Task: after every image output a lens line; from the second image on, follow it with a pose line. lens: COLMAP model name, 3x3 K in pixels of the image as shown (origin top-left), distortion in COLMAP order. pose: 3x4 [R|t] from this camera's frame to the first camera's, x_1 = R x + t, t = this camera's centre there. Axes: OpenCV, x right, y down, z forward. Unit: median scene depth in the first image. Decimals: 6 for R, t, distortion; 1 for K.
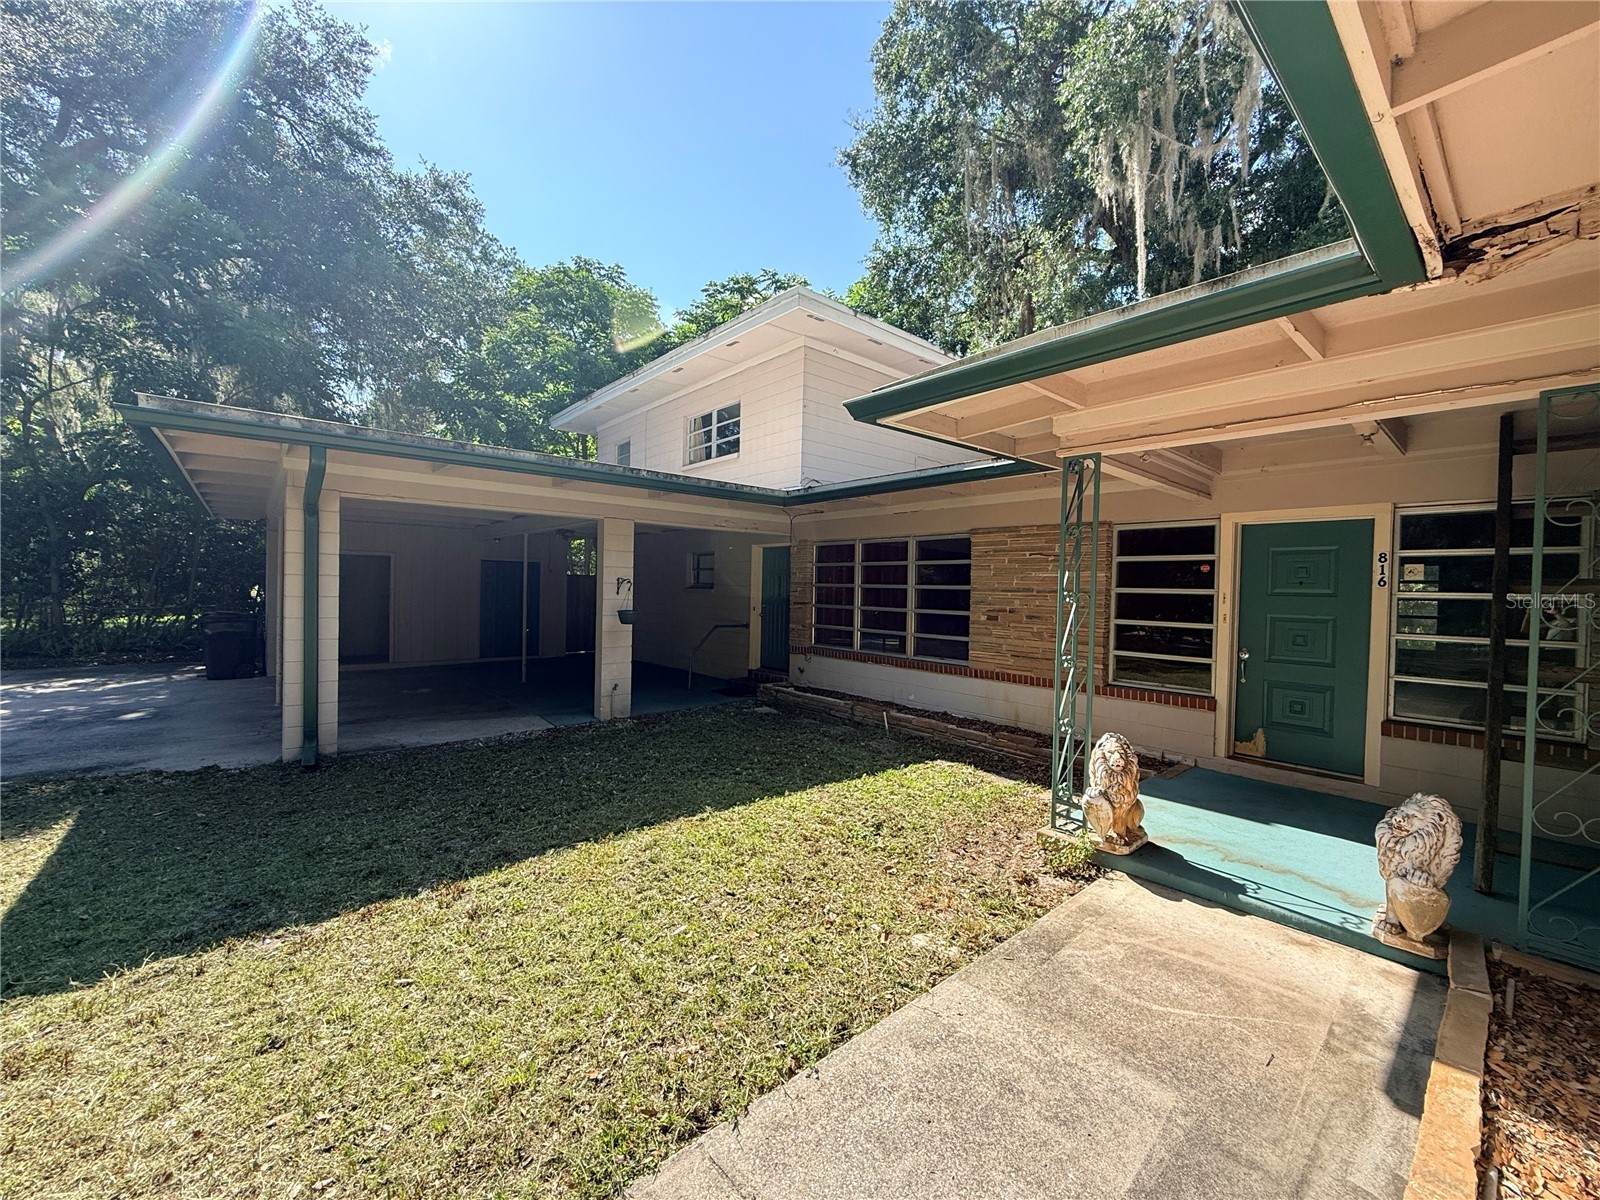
lens RADIAL K [[637.3, 0, 800.0], [0, 637.3, 600.0], [0, 0, 1]] dist [-0.001275, -0.000051]
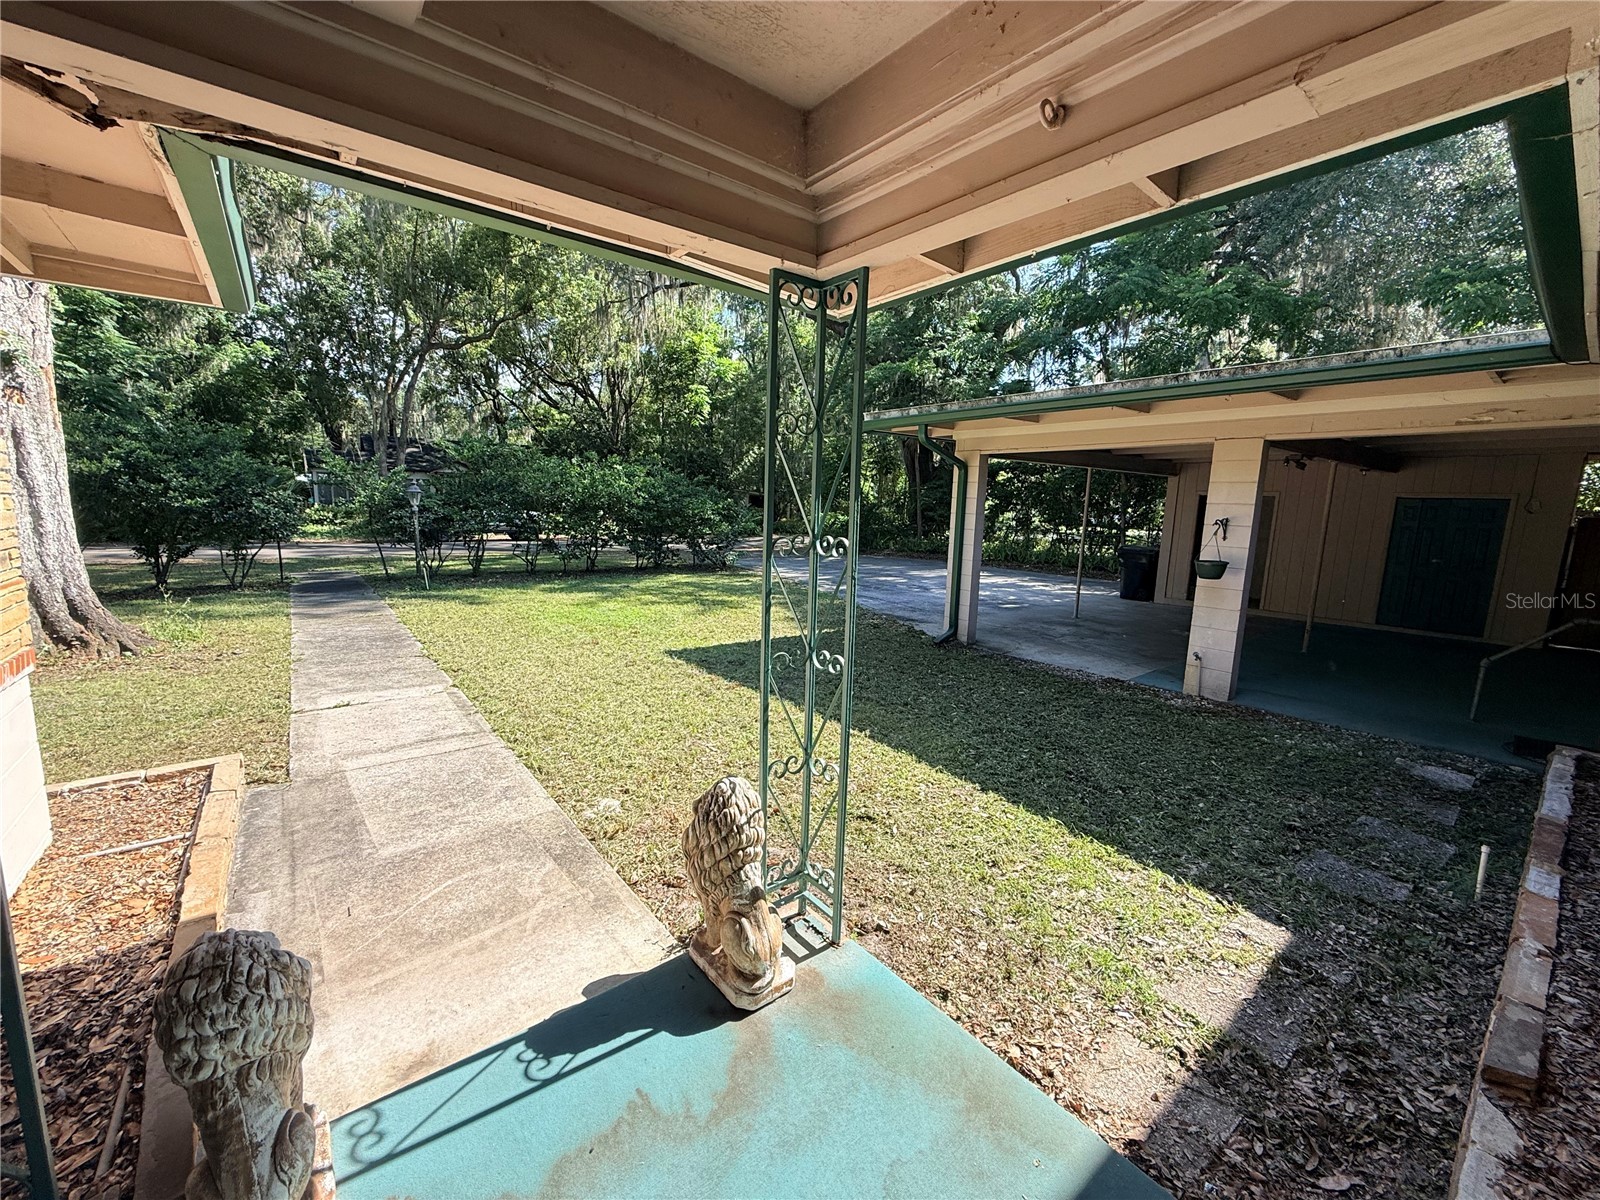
lens RADIAL K [[637.3, 0, 800.0], [0, 637.3, 600.0], [0, 0, 1]] dist [-0.001275, -0.000051]
pose [[-0.043131, 0.133291, -0.990138, 0.670382], [-0.045361, 0.989777, 0.135219, -0.021345], [0.998039, 0.050745, -0.036644, 0.689415]]
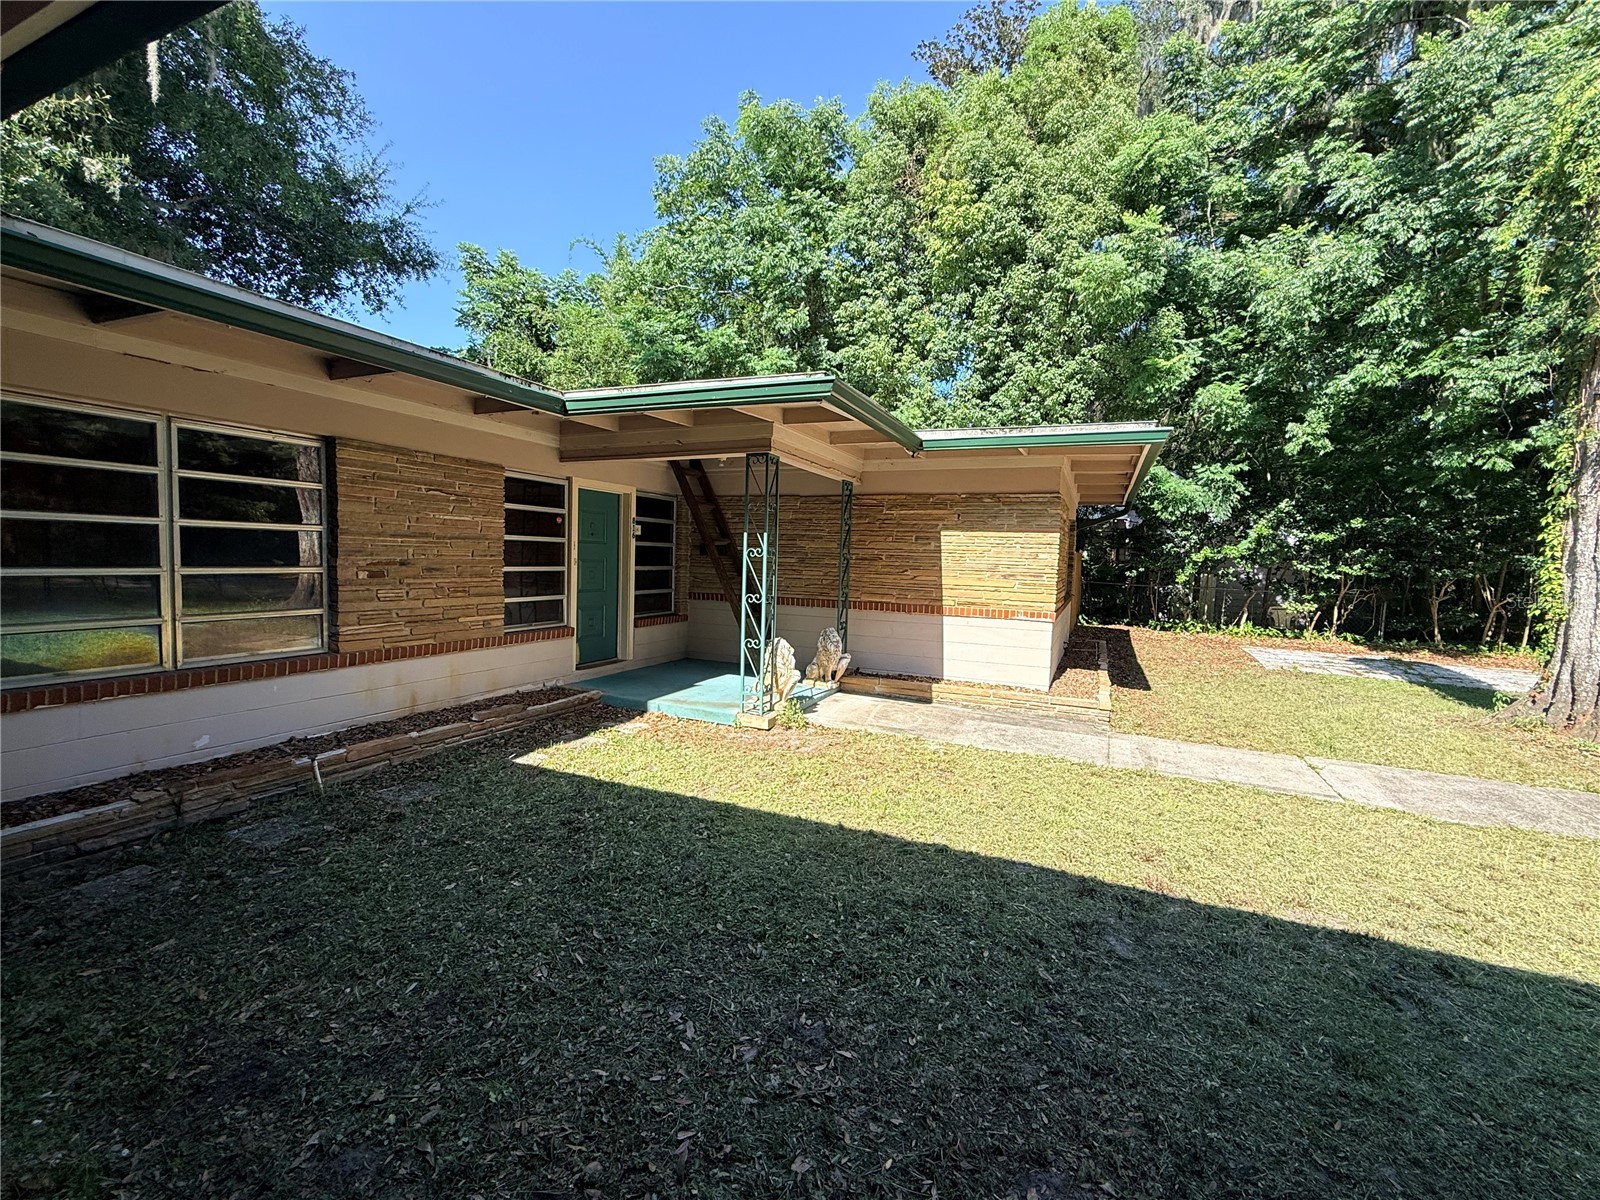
lens RADIAL K [[668.9, 0, 800.0], [0, 668.9, 600.0], [0, 0, 1]] dist [-0.001100, -0.000100]
pose [[-0.427361, -0.101334, 0.898384, -0.654685], [-0.029035, 0.994724, 0.098389, -0.034343], [-0.903615, 0.015963, -0.428048, 1.052514]]
